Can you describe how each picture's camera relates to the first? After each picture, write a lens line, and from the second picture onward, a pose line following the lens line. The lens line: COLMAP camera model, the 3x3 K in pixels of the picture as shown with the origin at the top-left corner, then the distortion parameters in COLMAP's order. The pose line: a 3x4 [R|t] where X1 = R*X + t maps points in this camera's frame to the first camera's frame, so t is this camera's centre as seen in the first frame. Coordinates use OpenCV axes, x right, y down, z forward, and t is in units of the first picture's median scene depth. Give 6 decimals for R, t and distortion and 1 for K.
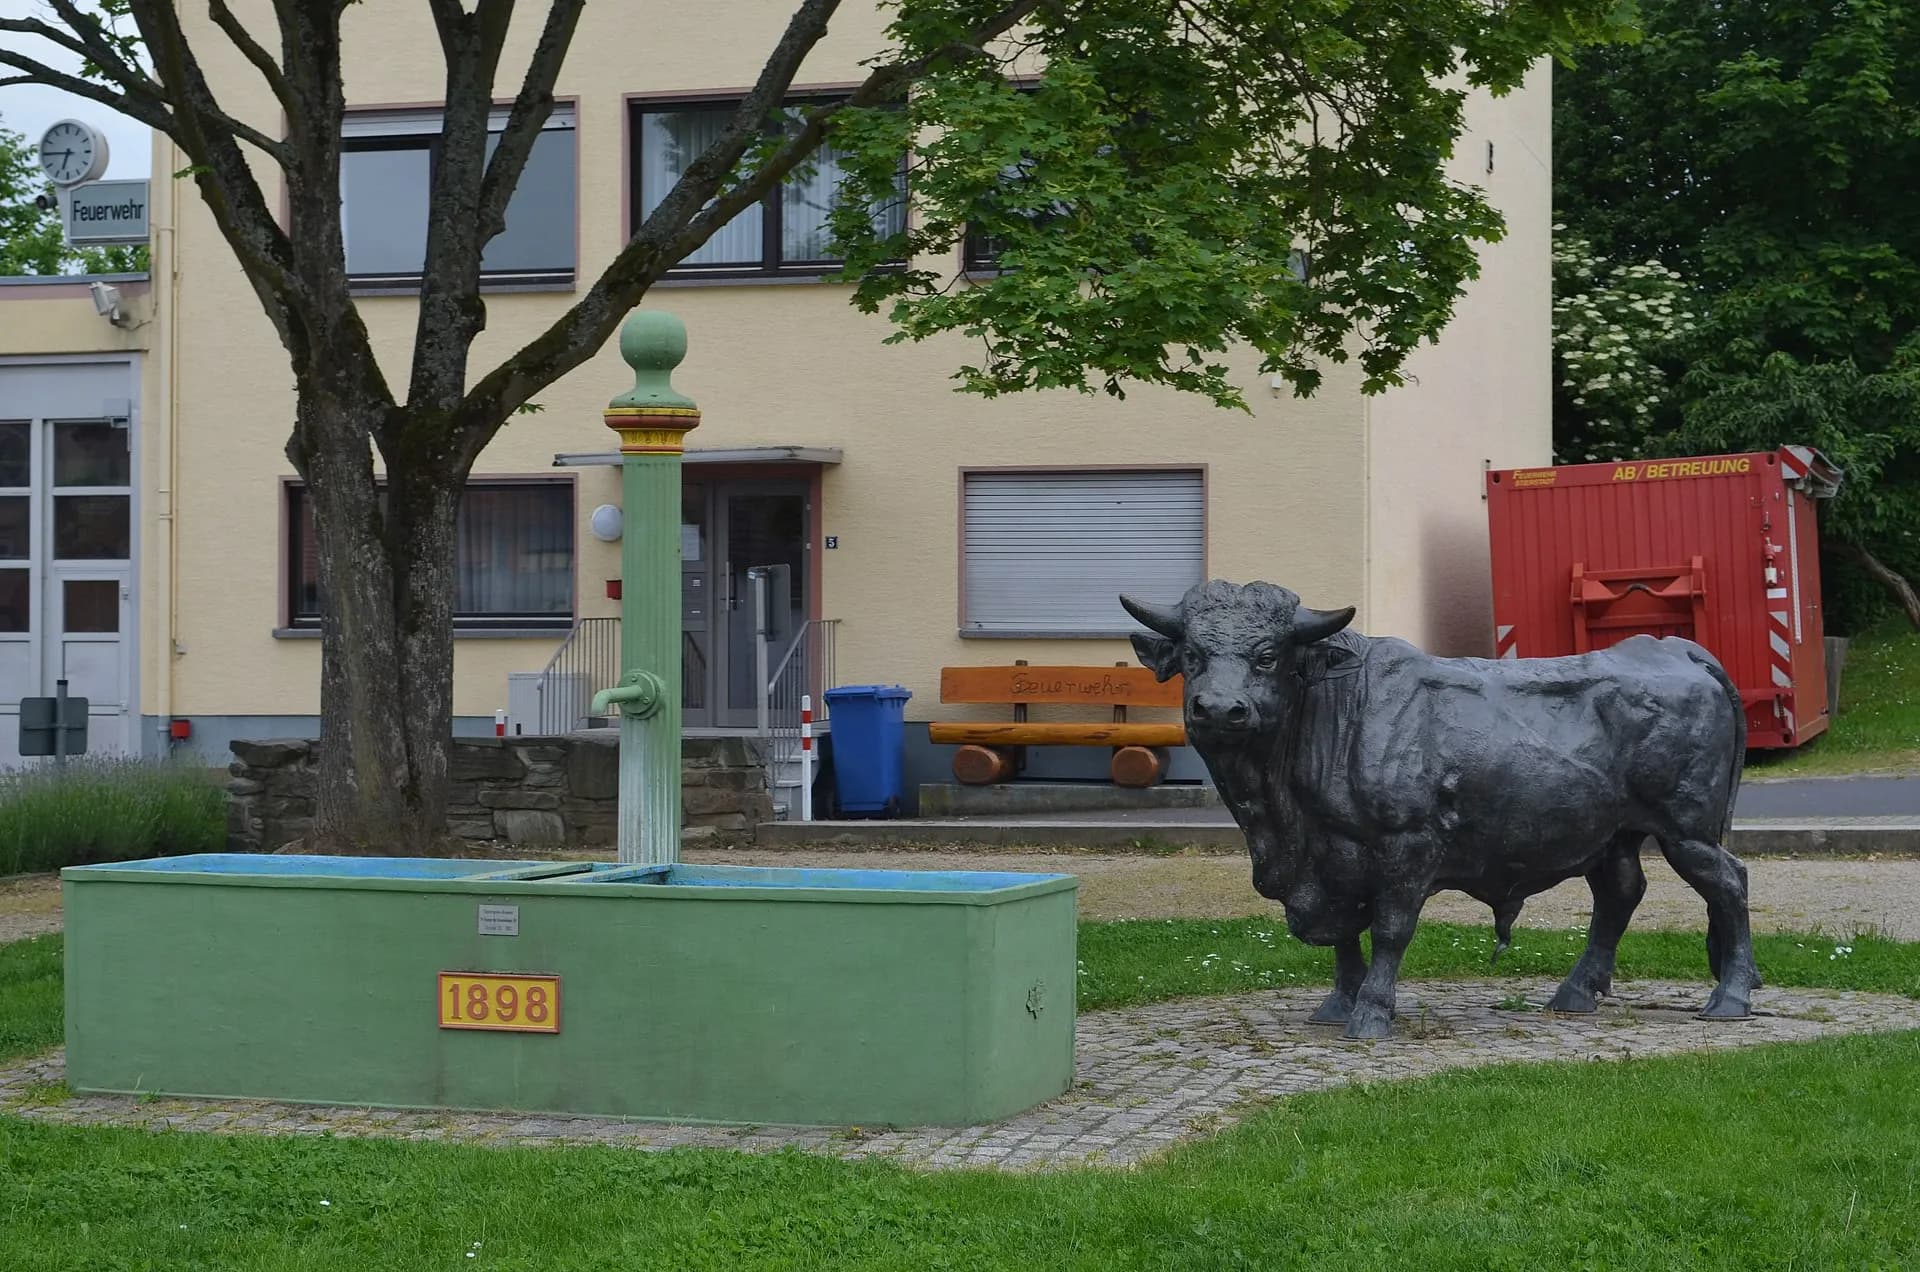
lens RADIAL K [[3098.0, 0, 961.0], [0, 3098.0, 501.9], [0, 0, 1]] dist [0.000269, -0.030686]
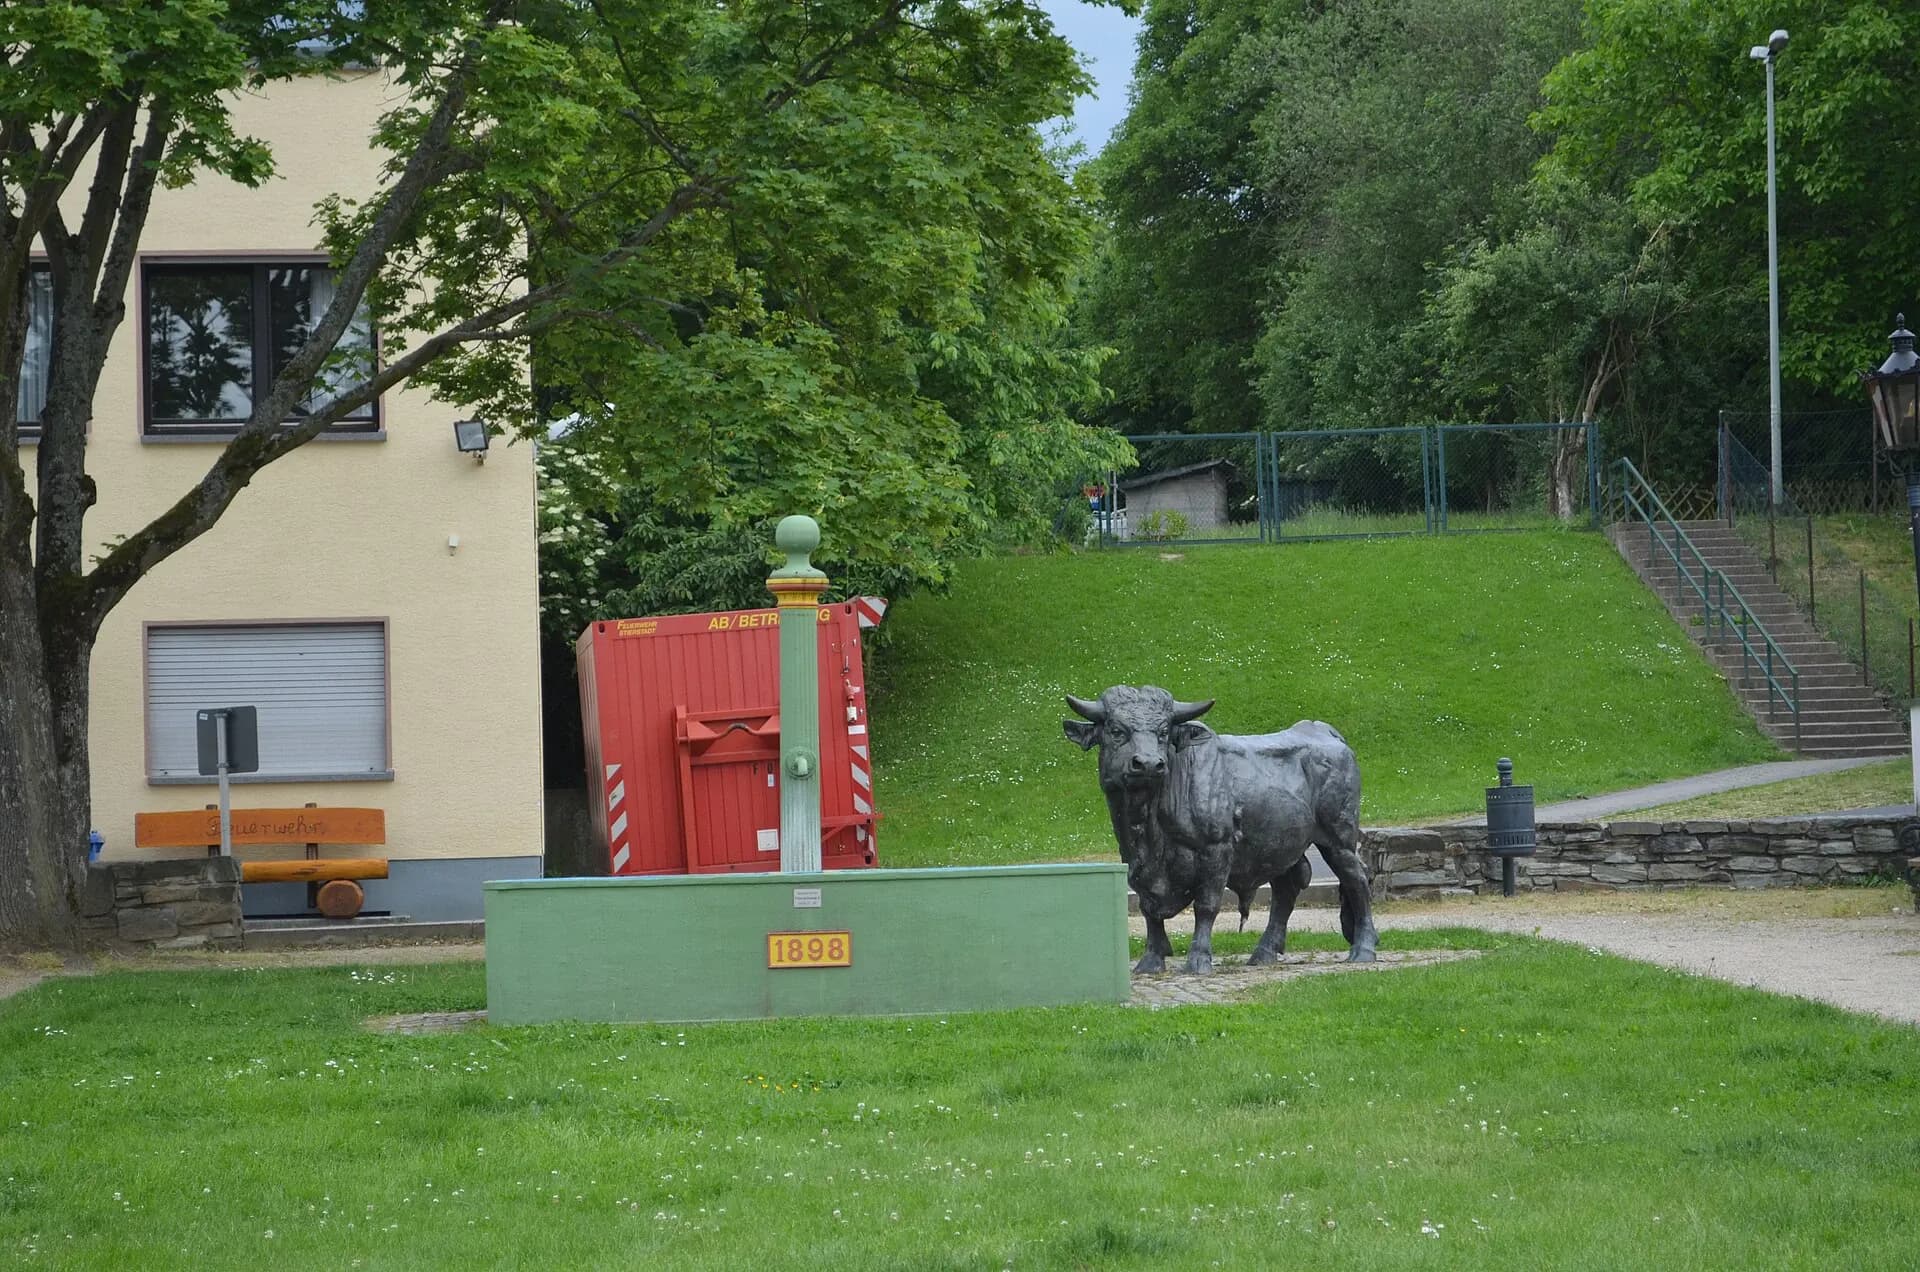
lens RADIAL K [[3098.0, 0, 961.0], [0, 3098.0, 501.9], [0, 0, 1]] dist [0.000269, -0.030686]
pose [[0.942702, 0.005195, 0.333596, -0.092705], [0.011233, 0.998818, -0.047297, 0.000972], [-0.333447, 0.048334, 0.941529, -0.083544]]
